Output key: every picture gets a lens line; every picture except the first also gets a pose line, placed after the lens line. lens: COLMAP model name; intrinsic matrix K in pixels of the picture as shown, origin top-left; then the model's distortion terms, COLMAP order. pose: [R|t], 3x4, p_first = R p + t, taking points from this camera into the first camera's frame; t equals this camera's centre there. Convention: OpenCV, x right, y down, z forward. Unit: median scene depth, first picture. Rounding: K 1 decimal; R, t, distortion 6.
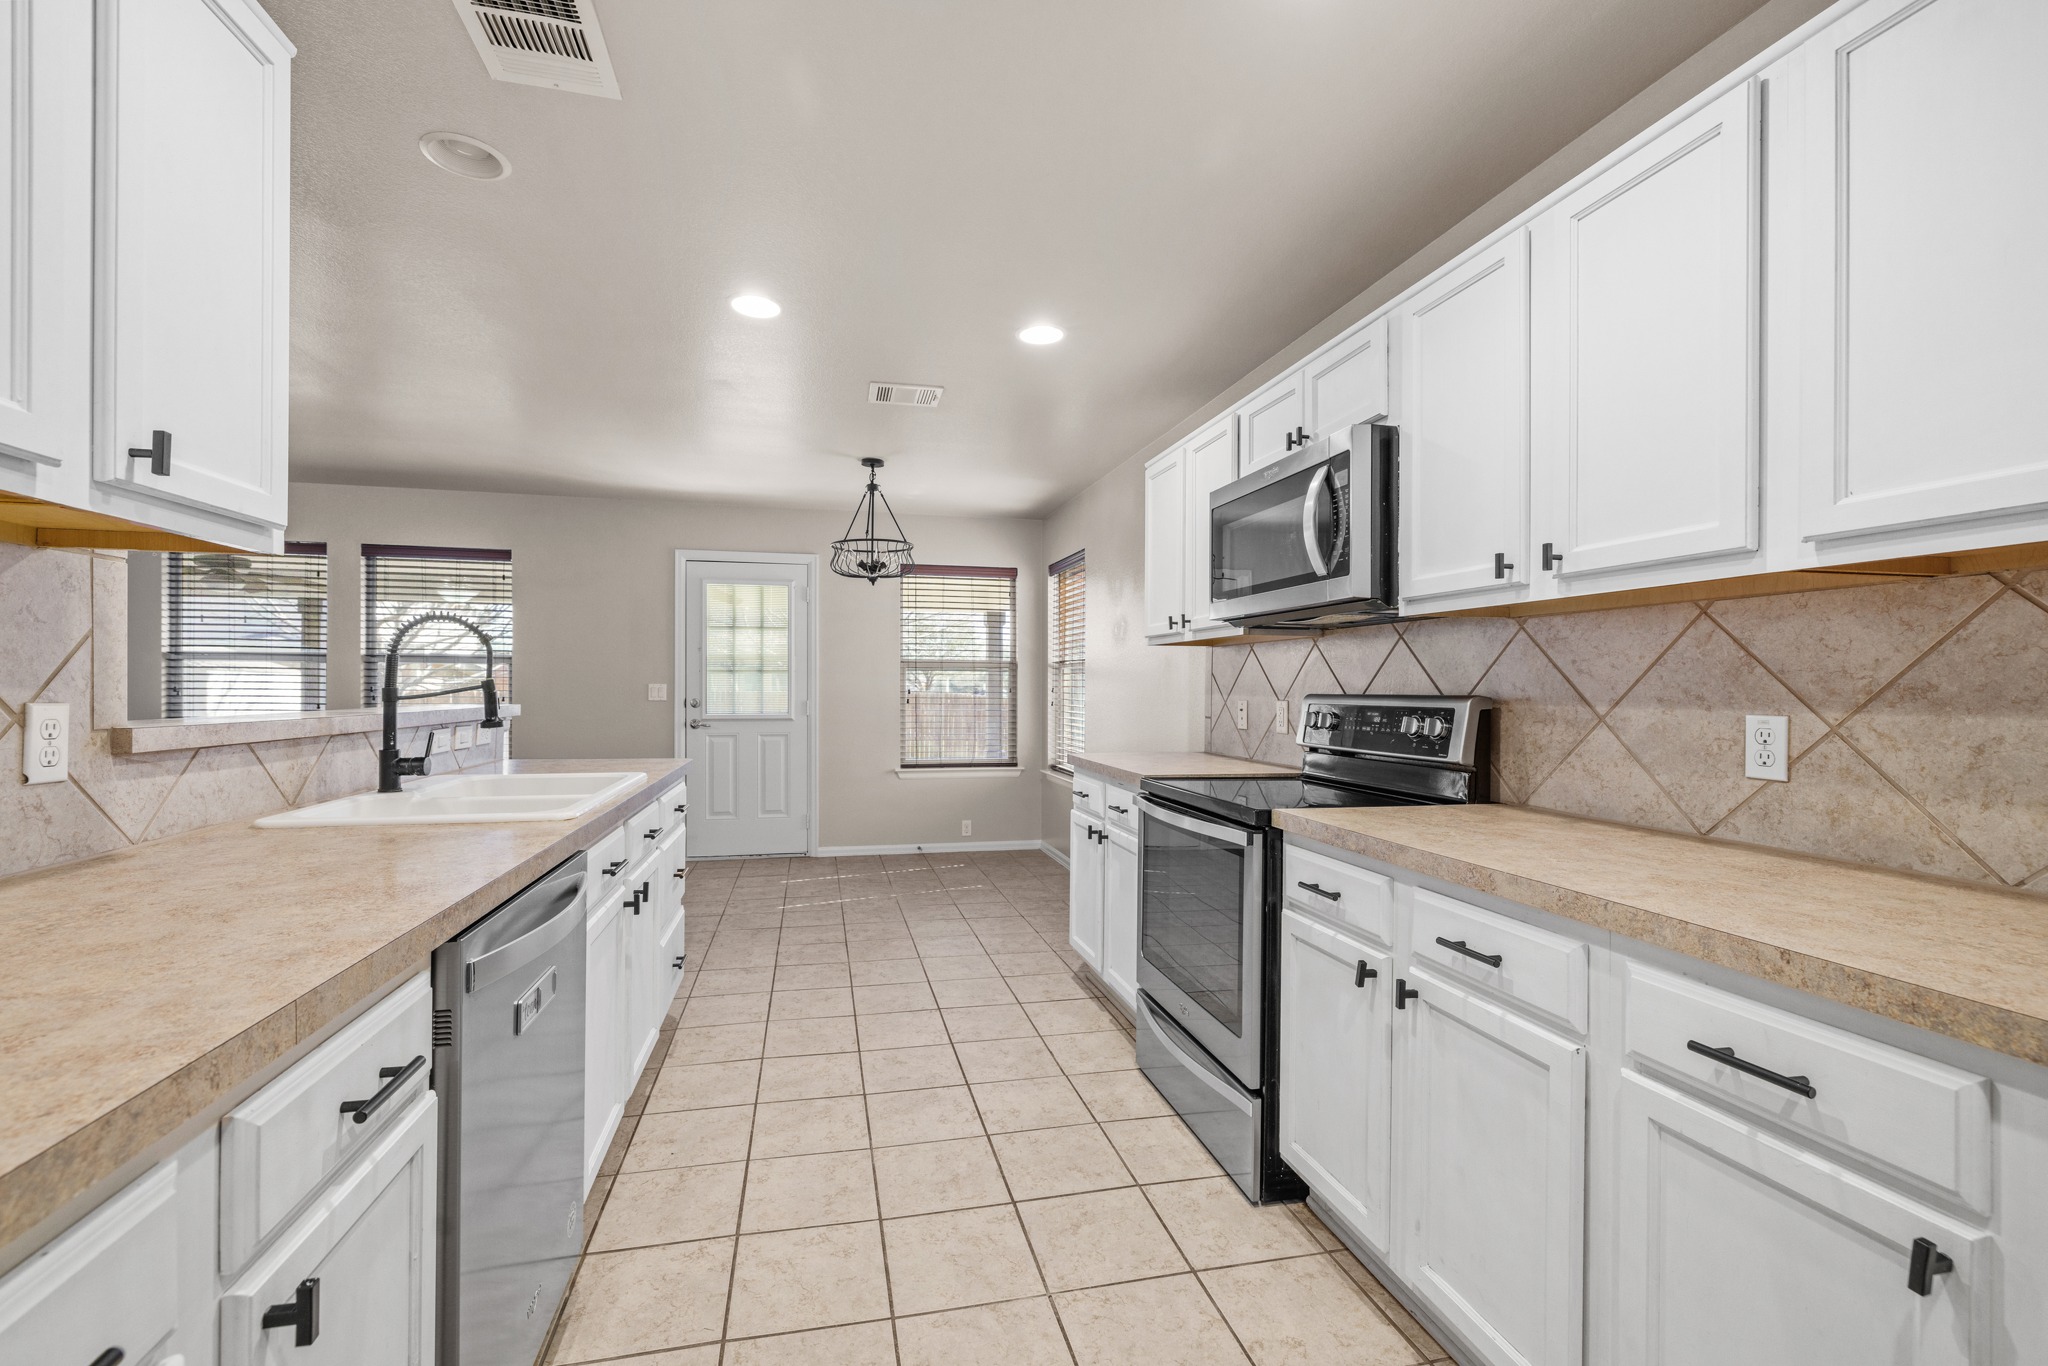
lens RADIAL K [[864.9, 0, 1020.7], [0, 864.9, 690.1], [0, 0, 1]] dist [-0.000814, 0.000934]
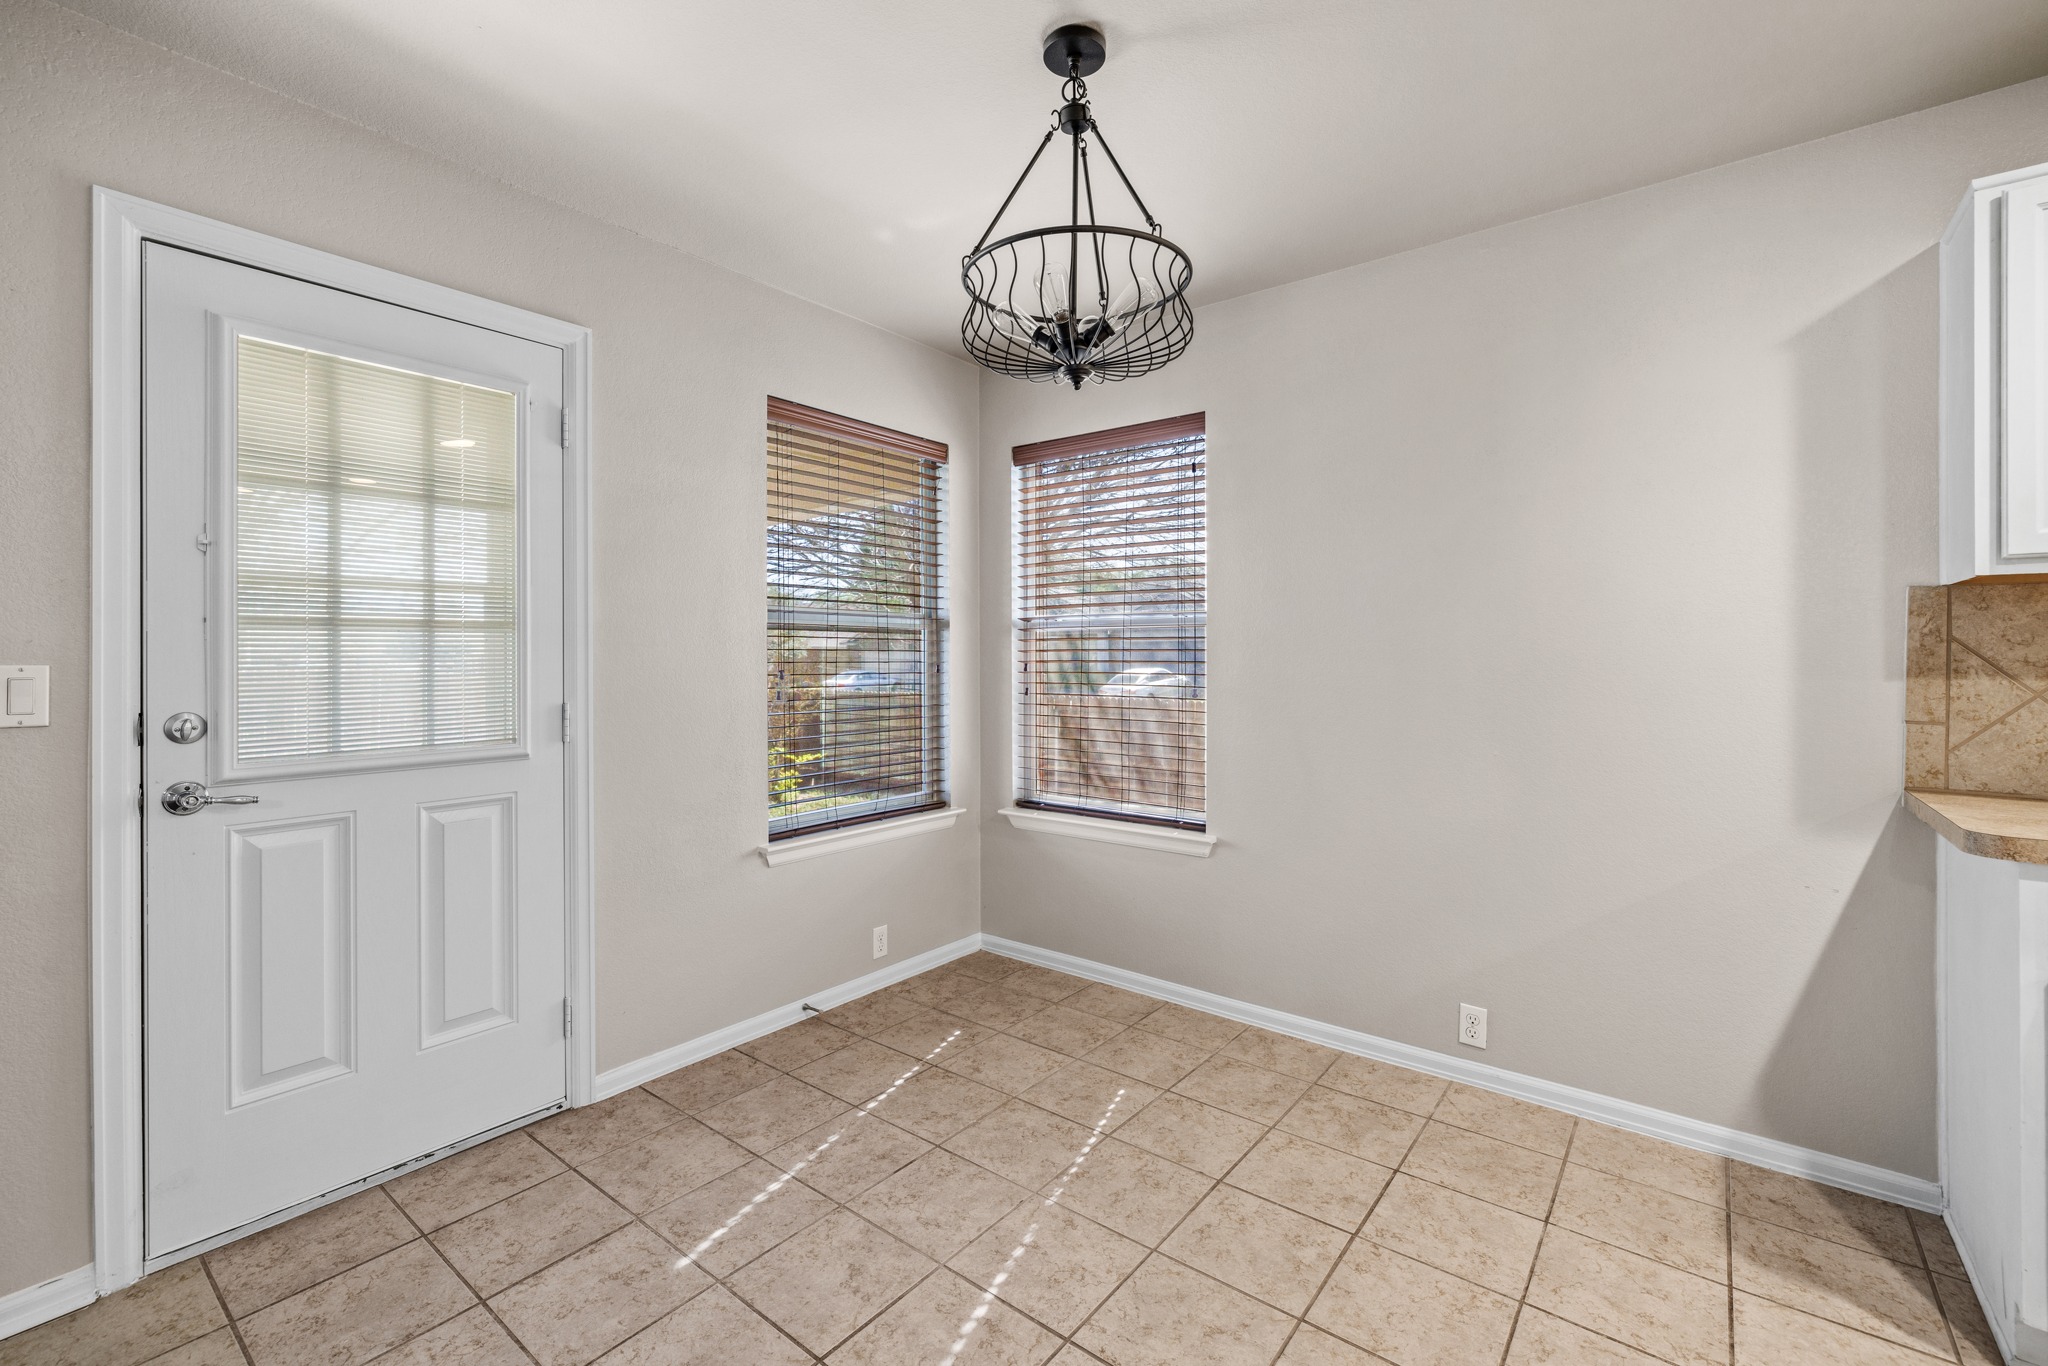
lens RADIAL K [[864.9, 0, 1011.9], [0, 864.9, 651.6], [0, 0, 1]] dist [-0.000814, 0.000934]
pose [[0.785640, -0.001194, 0.618683, -0.380467], [0.006269, 0.999962, -0.006031, -0.007920], [-0.618652, 0.008616, 0.785618, 0.669039]]
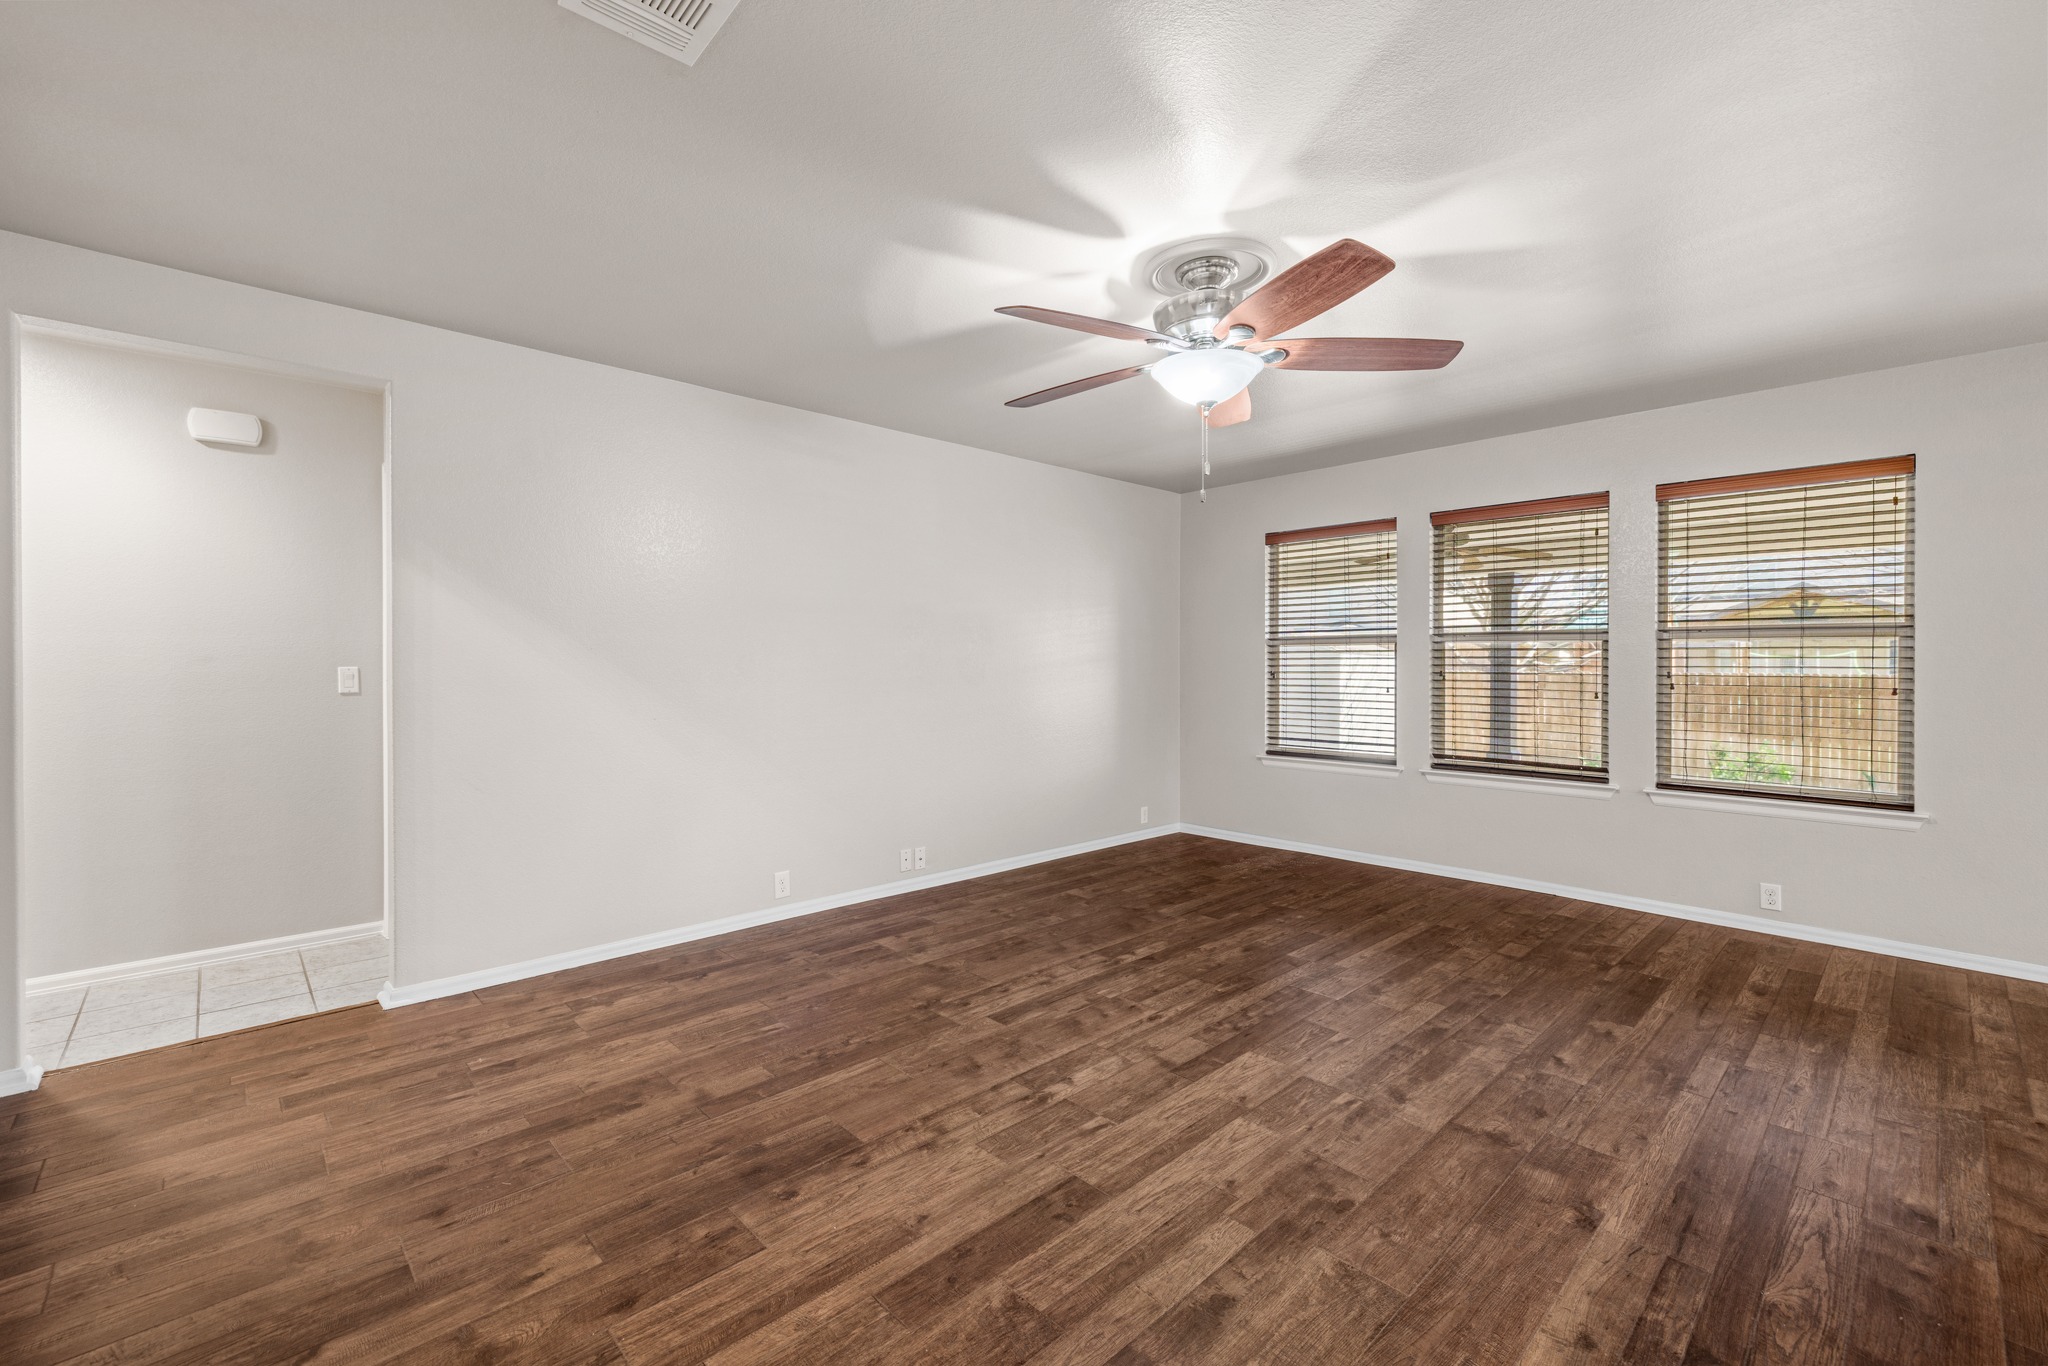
lens RADIAL K [[864.9, 0, 1014.4], [0, 864.9, 678.0], [0, 0, 1]] dist [-0.000814, 0.000934]
pose [[0.496210, 0.010897, -0.868134, -0.403992], [-0.002798, 0.999936, 0.010952, -0.004151], [0.868198, -0.003005, 0.496209, 0.123958]]
